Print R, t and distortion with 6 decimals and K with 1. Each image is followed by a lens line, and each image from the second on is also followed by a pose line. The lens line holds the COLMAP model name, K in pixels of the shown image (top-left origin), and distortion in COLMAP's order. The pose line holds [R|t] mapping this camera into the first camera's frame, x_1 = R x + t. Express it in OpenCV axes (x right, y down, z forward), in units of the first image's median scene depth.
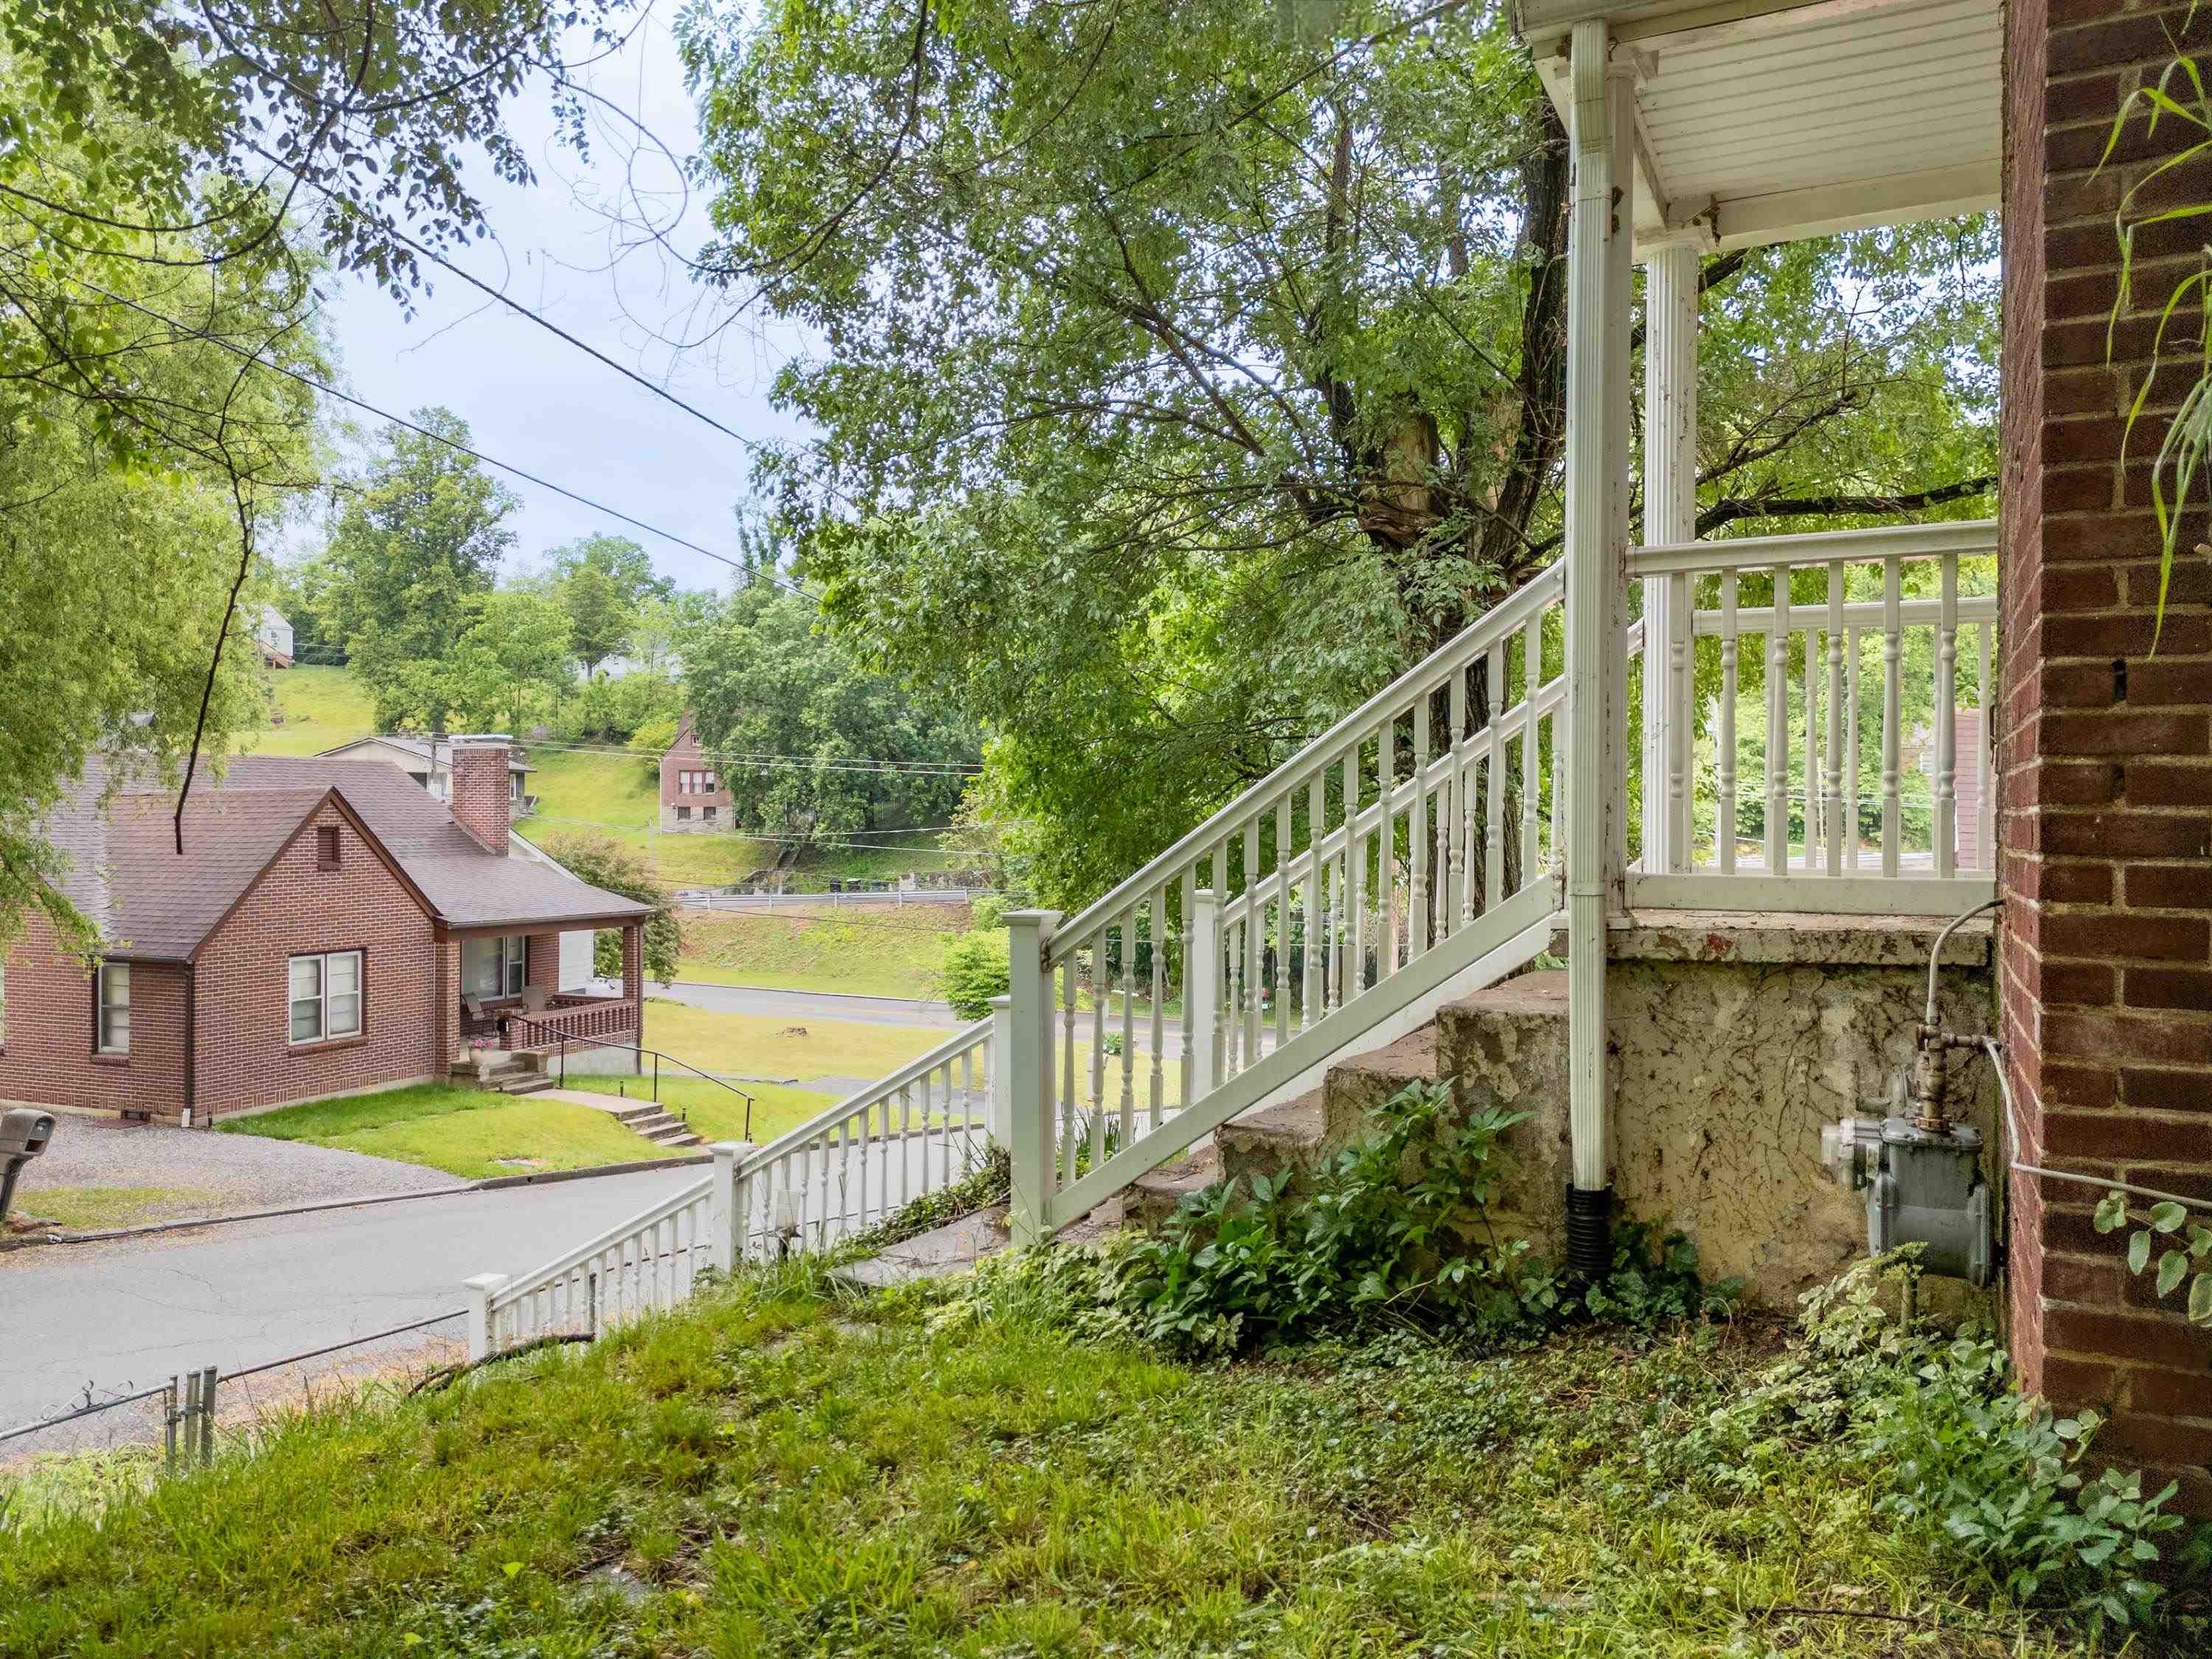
lens RADIAL K [[1623.9, 0, 1110.4], [0, 1623.9, 828.8], [0, 0, 1]] dist [0.093200, -0.096568]
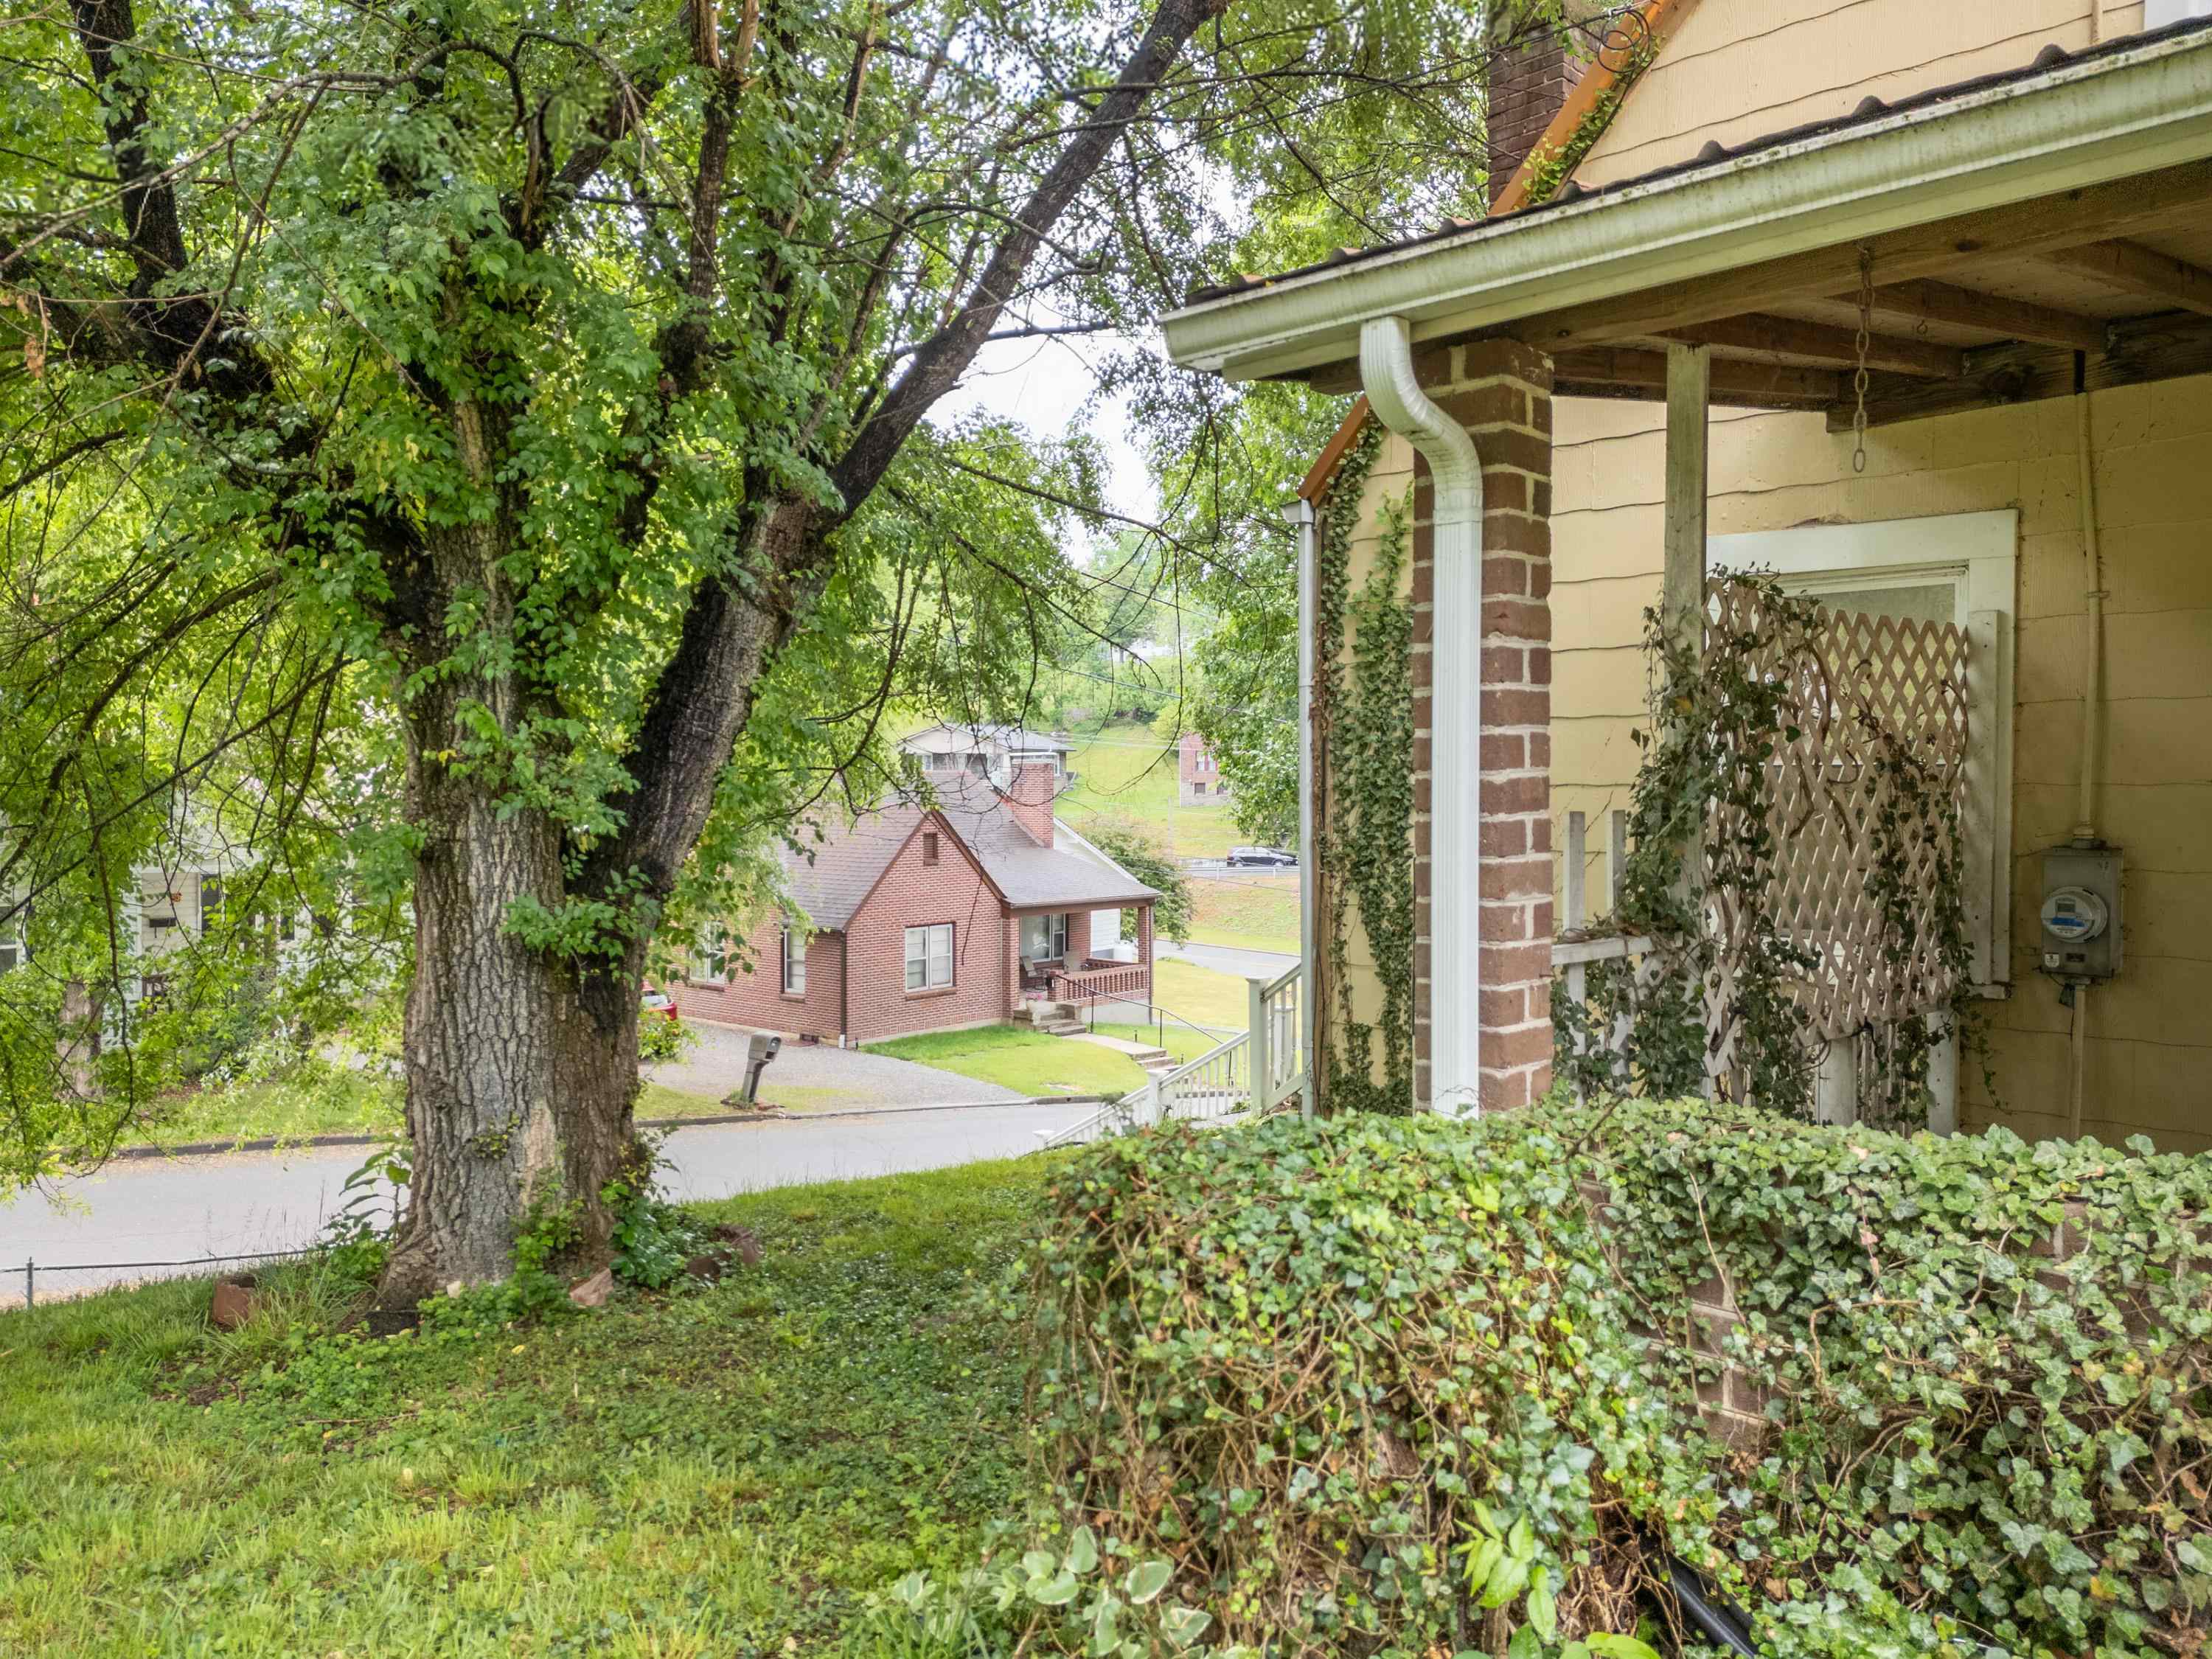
lens RADIAL K [[1623.9, 0, 1110.4], [0, 1623.9, 828.8], [0, 0, 1]] dist [0.093200, -0.096568]
pose [[0.950241, 0.005550, -0.311466, 0.079049], [0.002723, 0.999655, 0.026121, -0.036961], [0.311504, -0.025669, 0.949898, -0.212312]]
